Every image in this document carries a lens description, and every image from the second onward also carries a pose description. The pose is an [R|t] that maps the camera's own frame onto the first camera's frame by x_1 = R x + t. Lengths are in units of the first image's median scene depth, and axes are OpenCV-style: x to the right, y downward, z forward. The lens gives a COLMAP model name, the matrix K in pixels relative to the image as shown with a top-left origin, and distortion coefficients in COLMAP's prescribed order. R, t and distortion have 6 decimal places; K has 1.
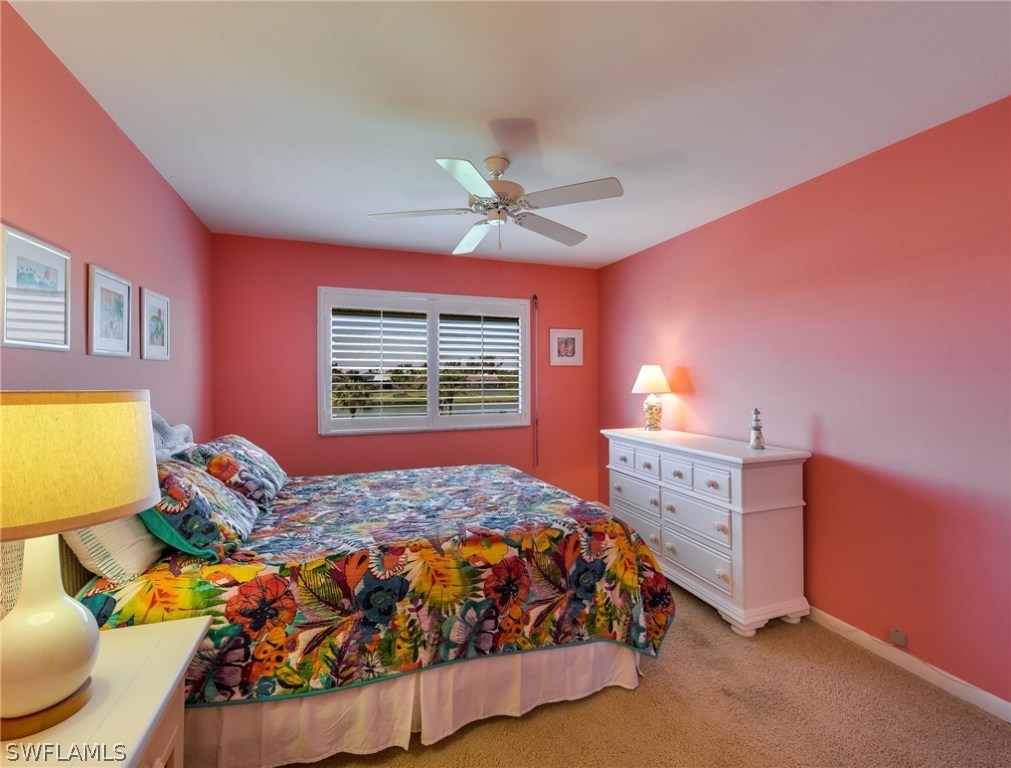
lens RADIAL K [[463.9, 0, 524.8], [0, 463.9, 381.3], [0, 0, 1]] dist [-0.000925, -0.000175]
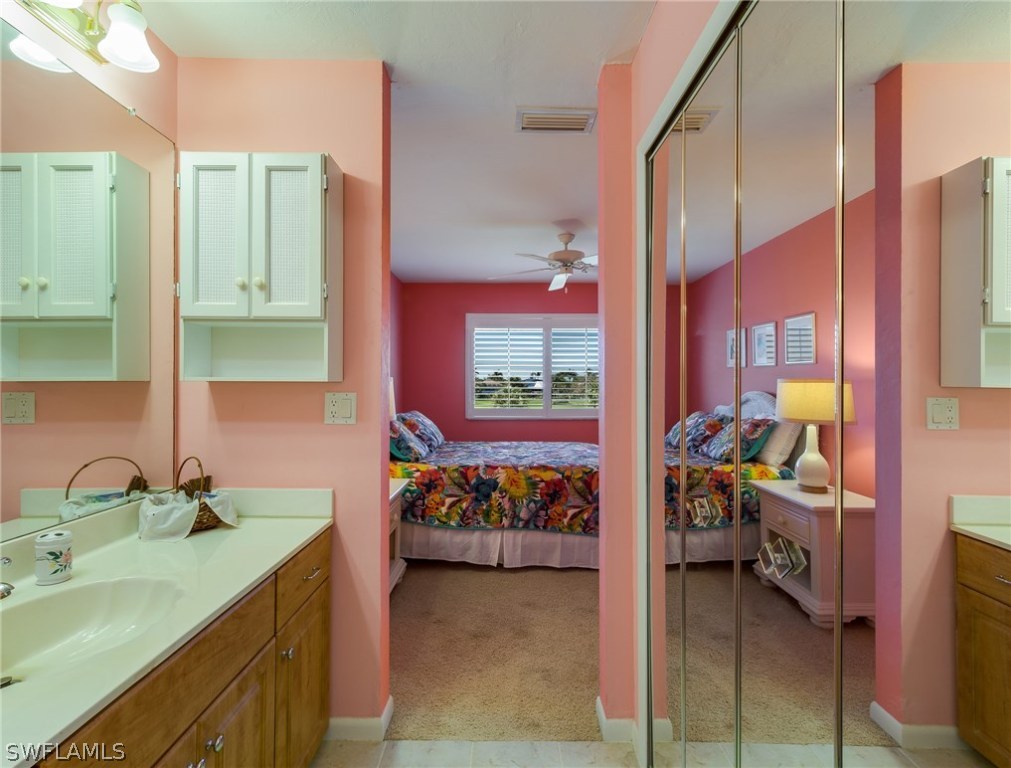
lens RADIAL K [[452.2, 0, 505.5], [0, 452.2, 384.0], [0, 0, 1]] dist [0.000250, 0.000022]
pose [[0.938131, 0.001328, -0.346278, 0.413939], [-0.003410, 0.999980, -0.005404, 0.040323], [0.346264, 0.006251, 0.938116, -0.721479]]
